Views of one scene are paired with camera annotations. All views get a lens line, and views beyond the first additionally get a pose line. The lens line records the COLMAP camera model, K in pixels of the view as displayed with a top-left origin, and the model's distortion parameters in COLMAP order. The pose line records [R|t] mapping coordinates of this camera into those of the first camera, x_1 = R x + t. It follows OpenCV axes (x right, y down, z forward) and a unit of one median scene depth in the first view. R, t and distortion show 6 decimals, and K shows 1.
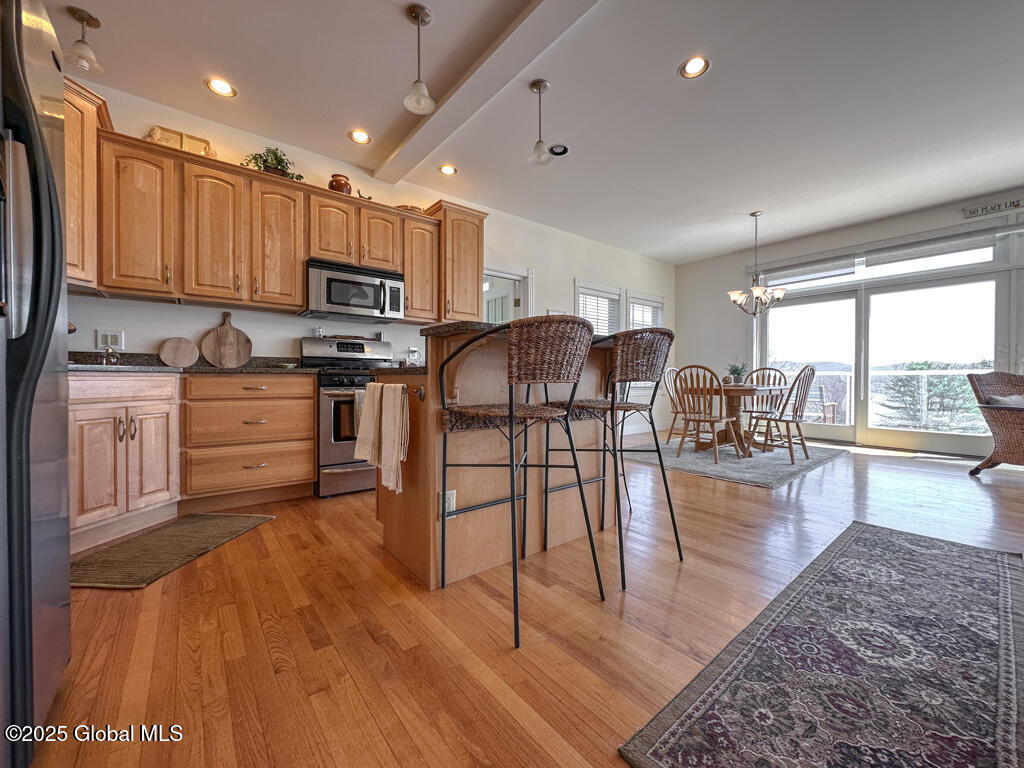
lens RADIAL K [[415.4, 0, 522.2], [0, 415.4, 383.5], [0, 0, 1]] dist [-0.002139, 0.000004]
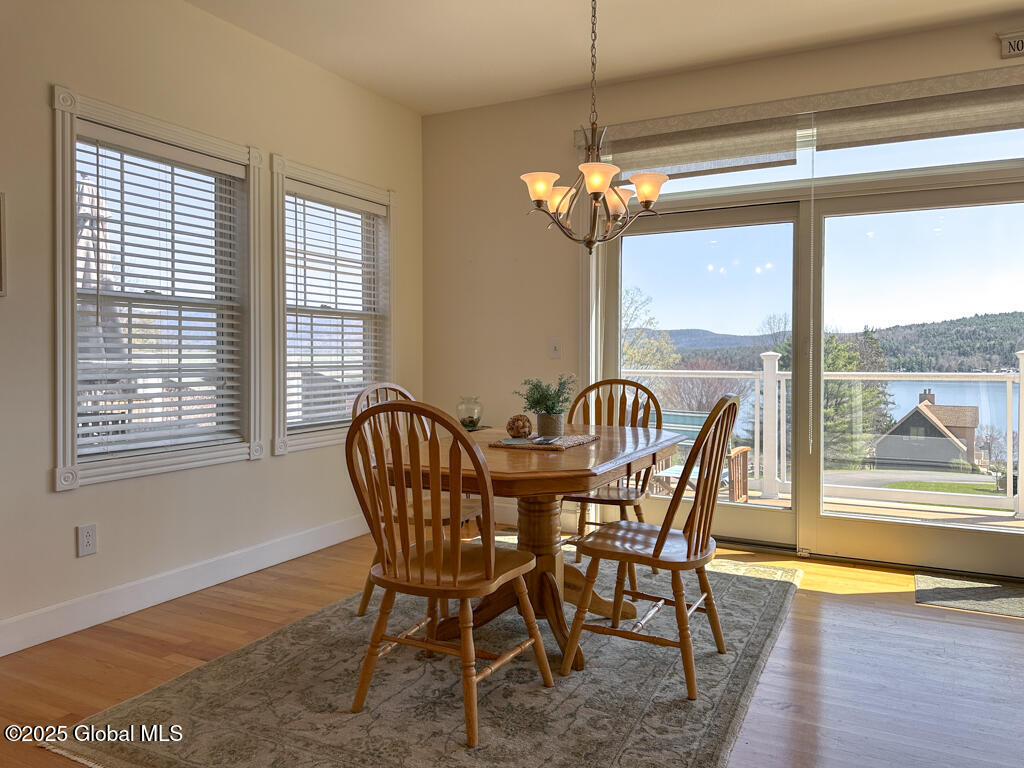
lens RADIAL K [[736.8, 0, 514.4], [0, 736.8, 361.2], [0, 0, 1]] dist [0.062297, -0.074357]
pose [[0.922499, -0.000297, 0.385998, 0.230416], [0.001253, 0.999997, -0.002226, -0.057210], [-0.385996, 0.002537, 0.922497, 0.396727]]
